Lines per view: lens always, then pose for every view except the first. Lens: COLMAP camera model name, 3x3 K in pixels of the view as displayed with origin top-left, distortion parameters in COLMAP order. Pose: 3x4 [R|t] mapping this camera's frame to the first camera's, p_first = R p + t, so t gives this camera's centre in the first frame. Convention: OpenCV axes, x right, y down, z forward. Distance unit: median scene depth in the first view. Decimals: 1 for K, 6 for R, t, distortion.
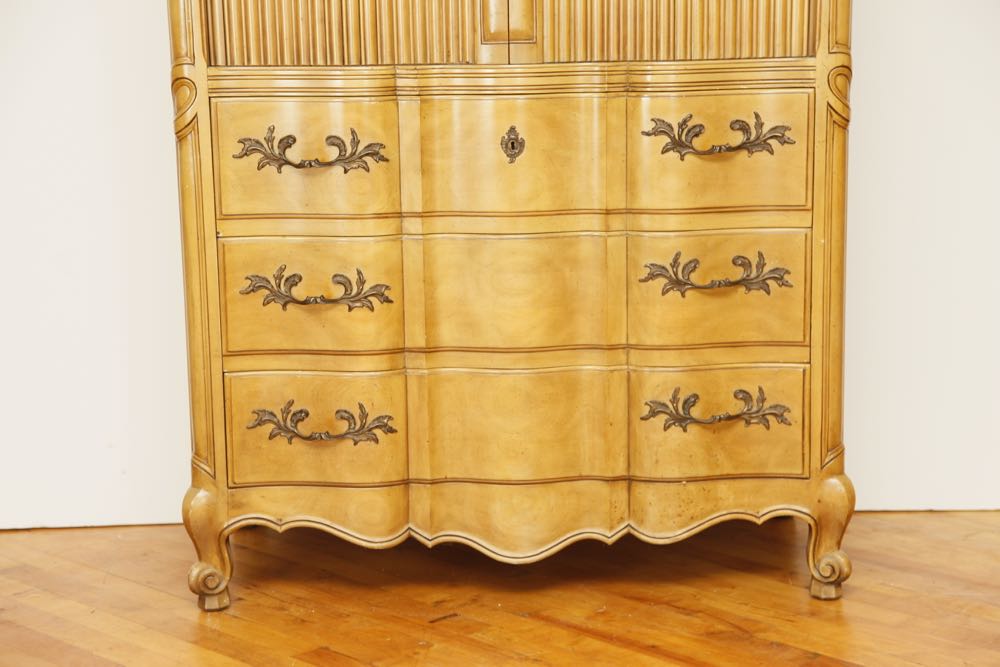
lens RADIAL K [[2020.8, 0, 497.4], [0, 2020.8, 338.6], [0, 0, 1]] dist [0.362597, 0.000000]
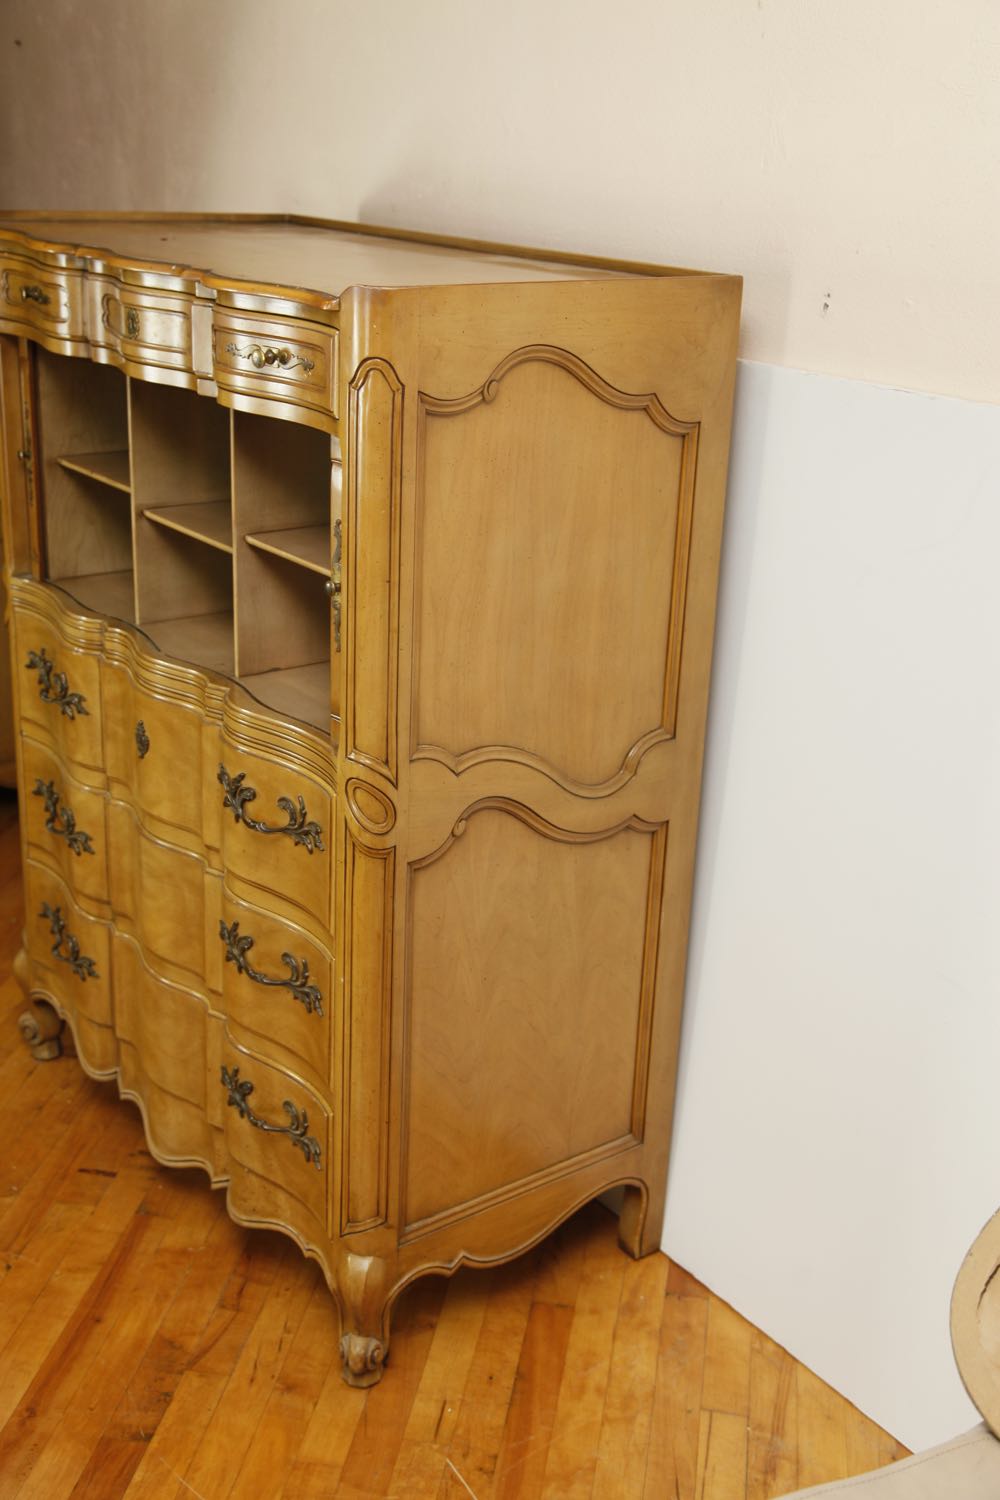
lens RADIAL K [[1644.7, 0, 496.3], [0, 1644.7, 744.8], [0, 0, 1]] dist [0.083079, 0.000000]
pose [[0.609806, 0.312484, -0.728348, 0.686528], [-0.237516, 0.948807, 0.208208, -0.305079], [0.756123, 0.046028, 0.652809, 0.686808]]
